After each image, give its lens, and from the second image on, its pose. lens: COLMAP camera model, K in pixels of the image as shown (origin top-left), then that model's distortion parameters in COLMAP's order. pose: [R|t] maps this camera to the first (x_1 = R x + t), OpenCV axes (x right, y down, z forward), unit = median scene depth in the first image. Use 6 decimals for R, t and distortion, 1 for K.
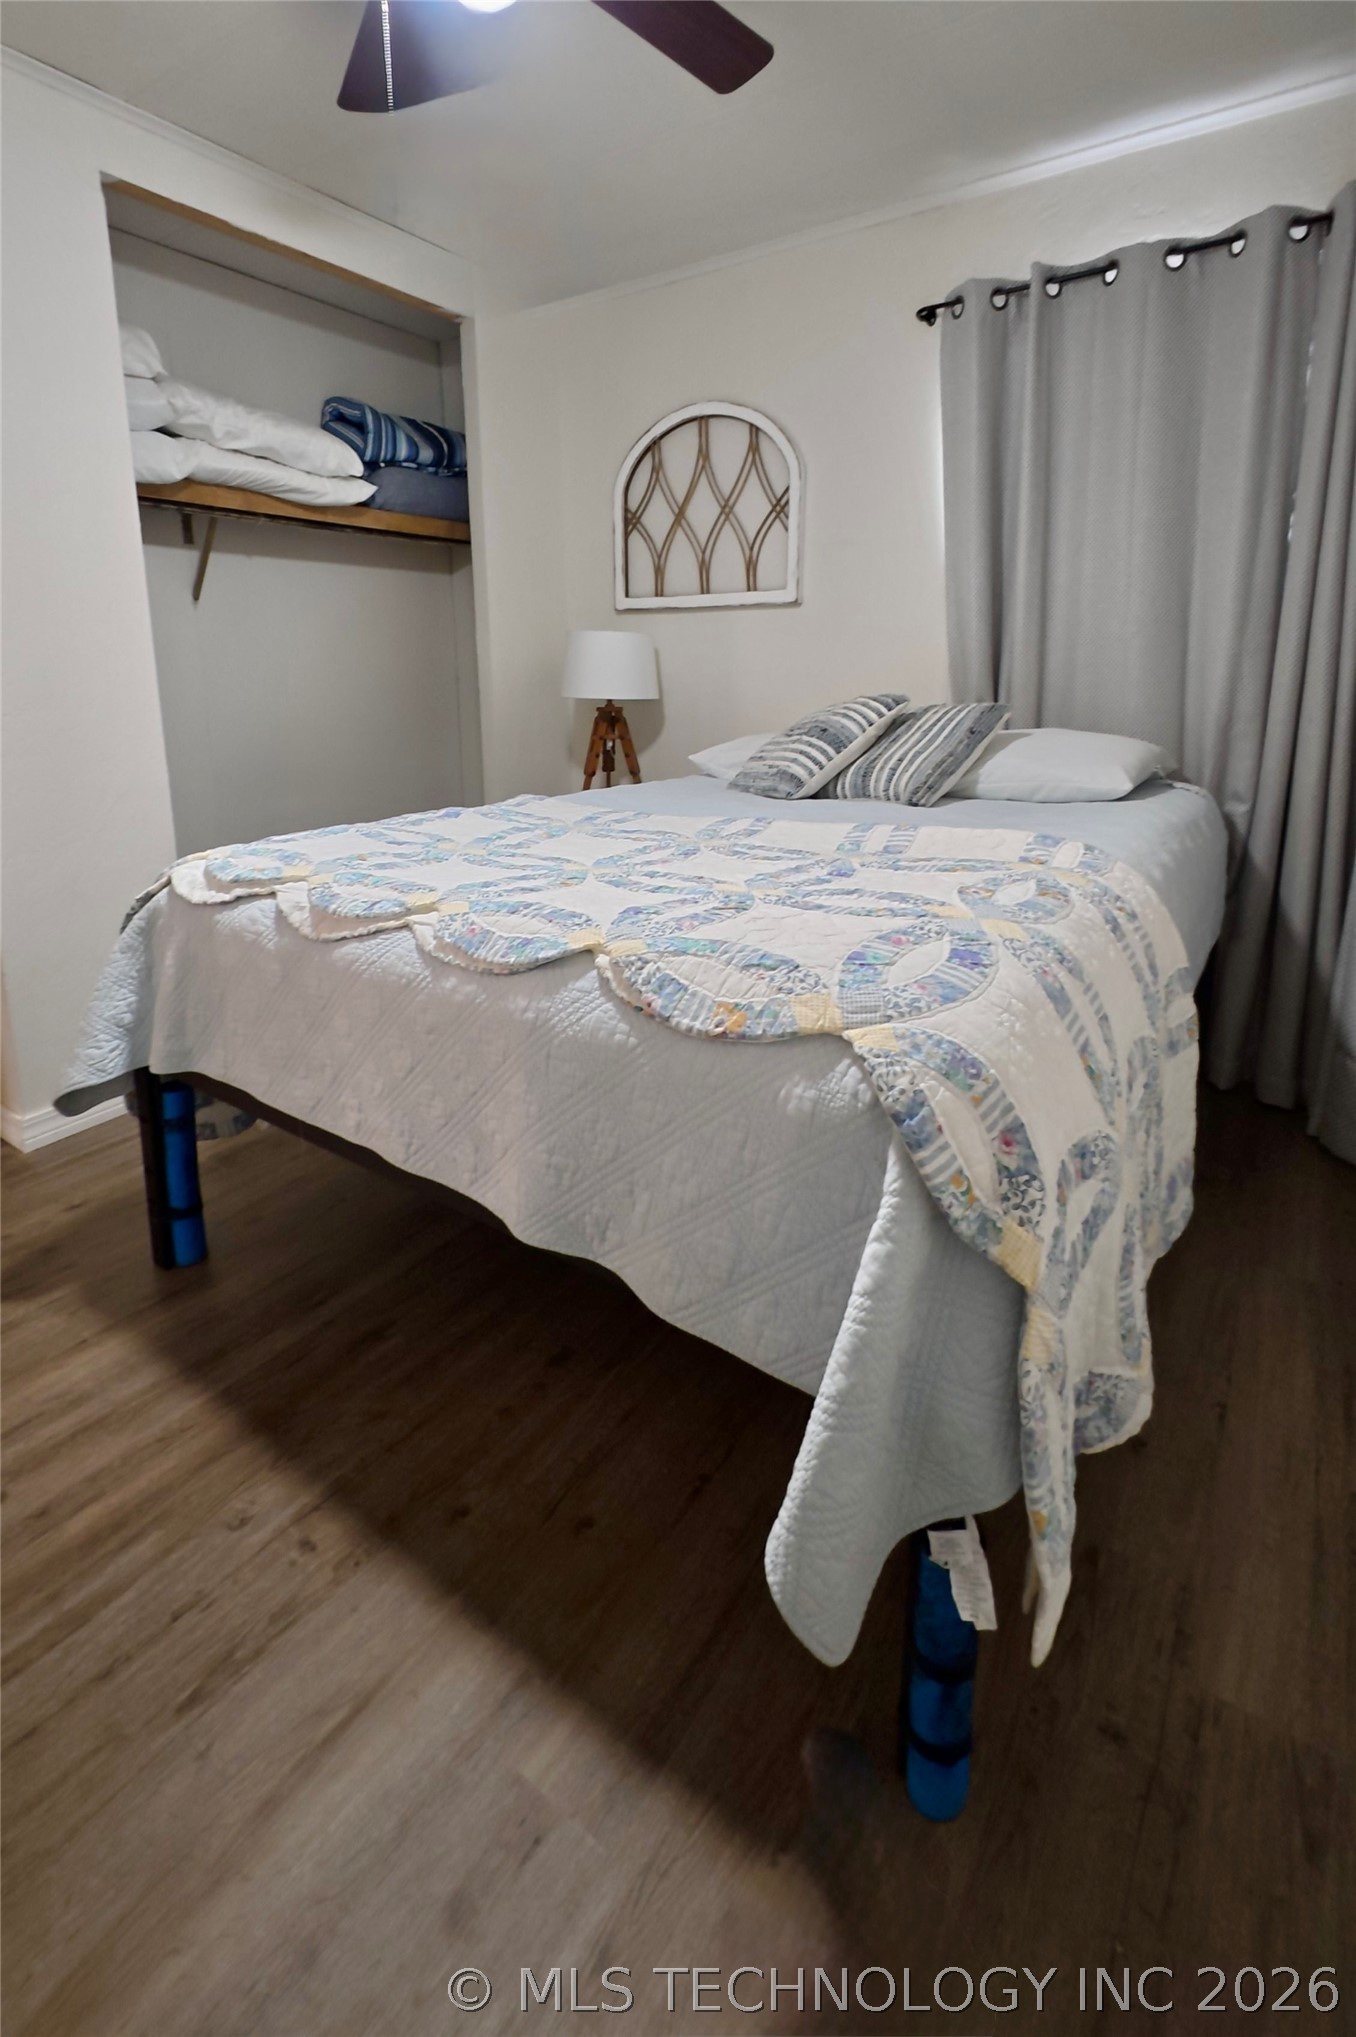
lens RADIAL K [[919.0, 0, 674.3], [0, 919.0, 912.8], [0, 0, 1]] dist [0.012590, 0.000041]
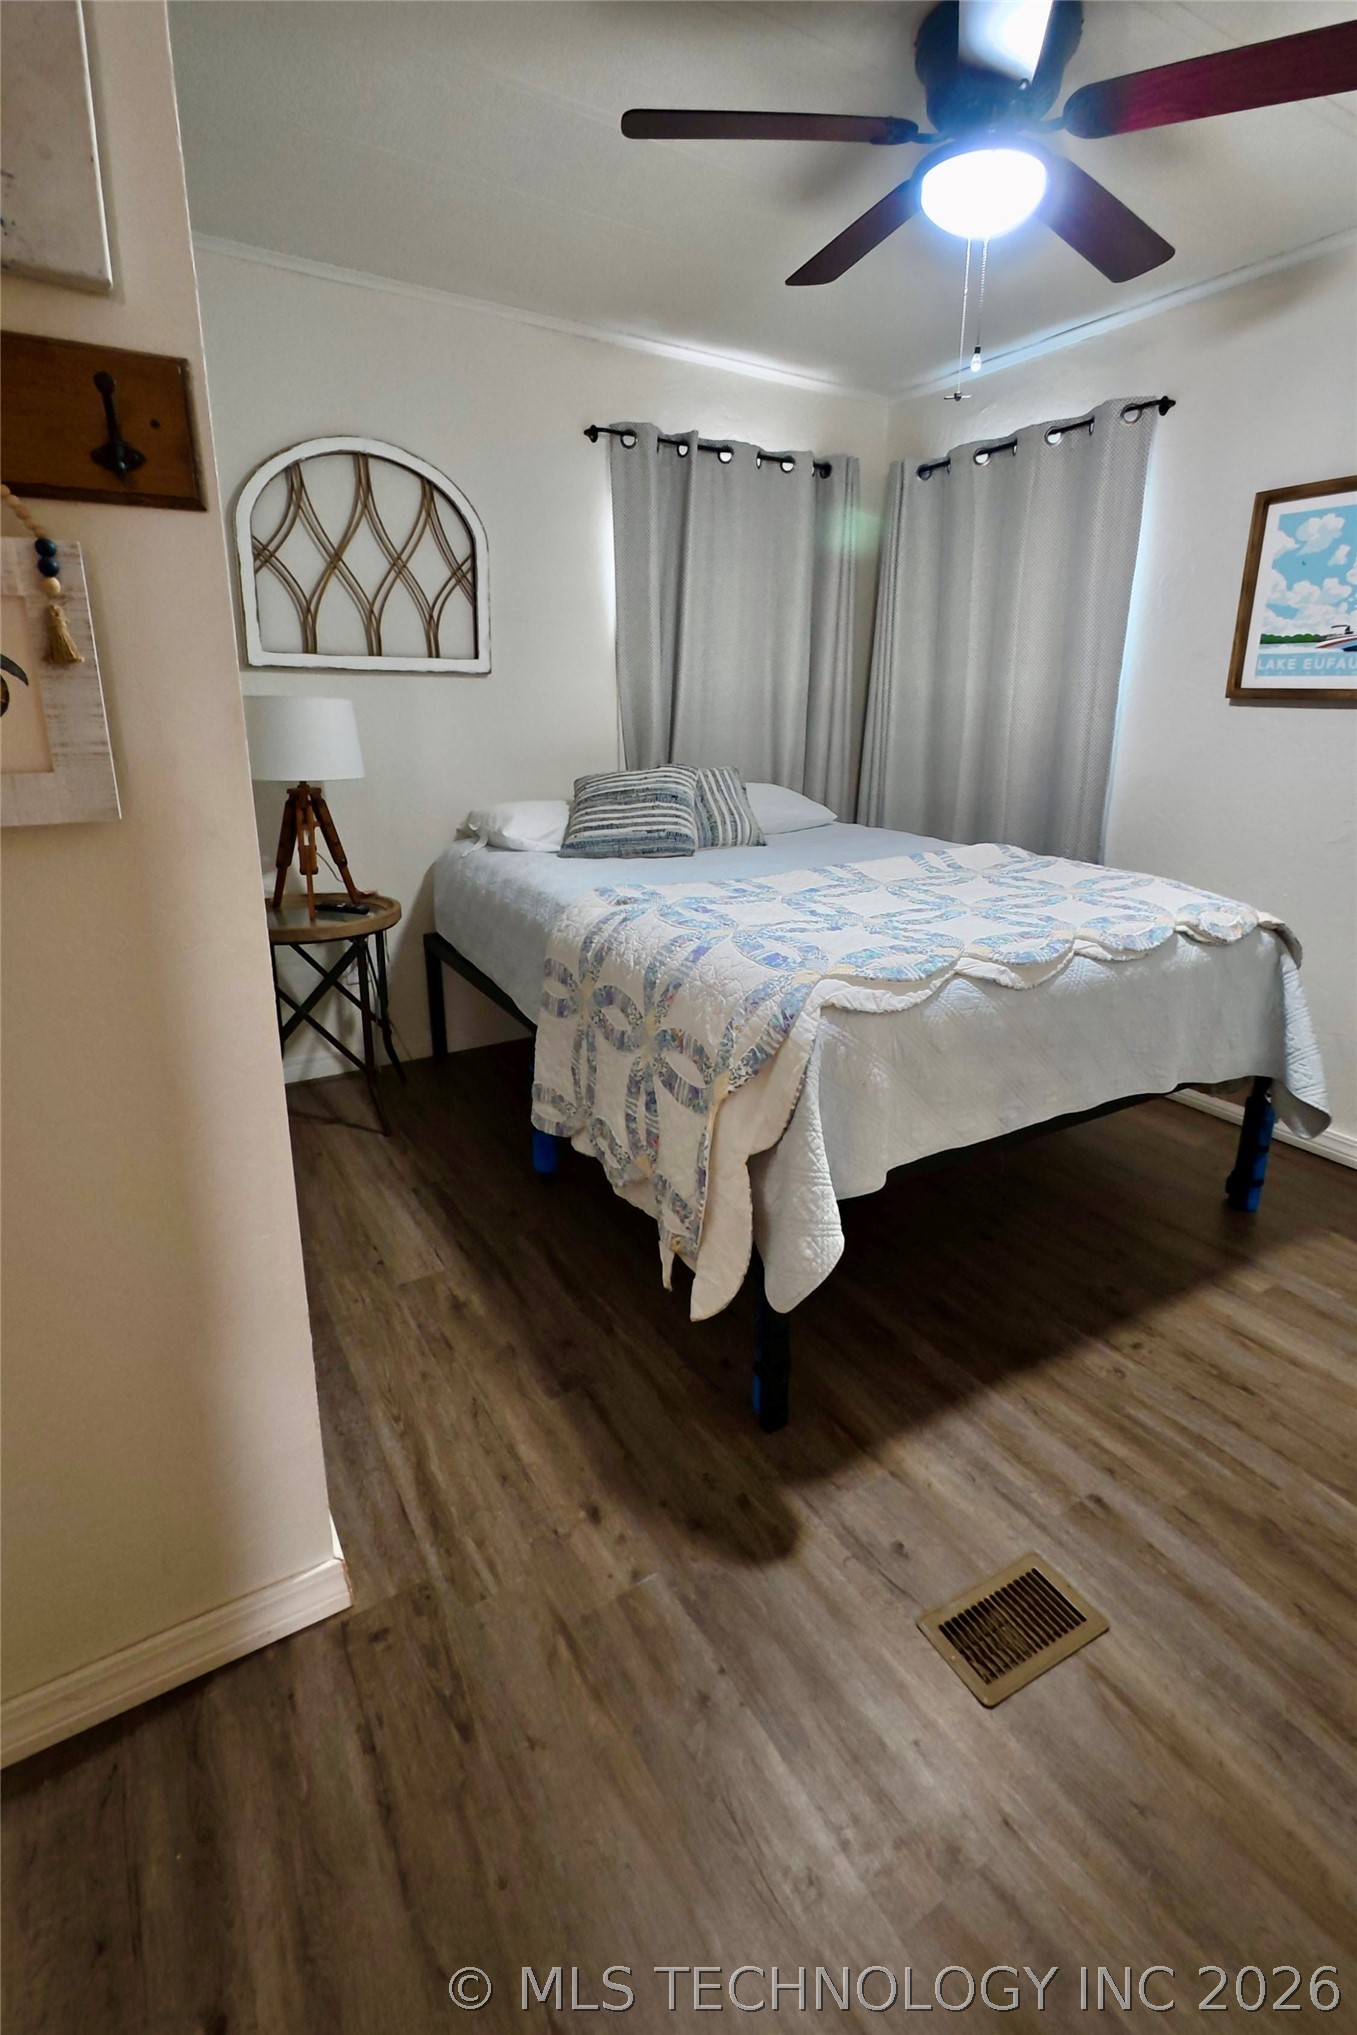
lens RADIAL K [[918.1, 0, 678.5], [0, 918.1, 1019.1], [0, 0, 1]] dist [0.012590, 0.000041]
pose [[0.410164, -0.298797, 0.861676, -1.091166], [0.223998, 0.948873, 0.222408, -0.208053], [-0.884076, 0.101790, 0.456123, 0.529463]]
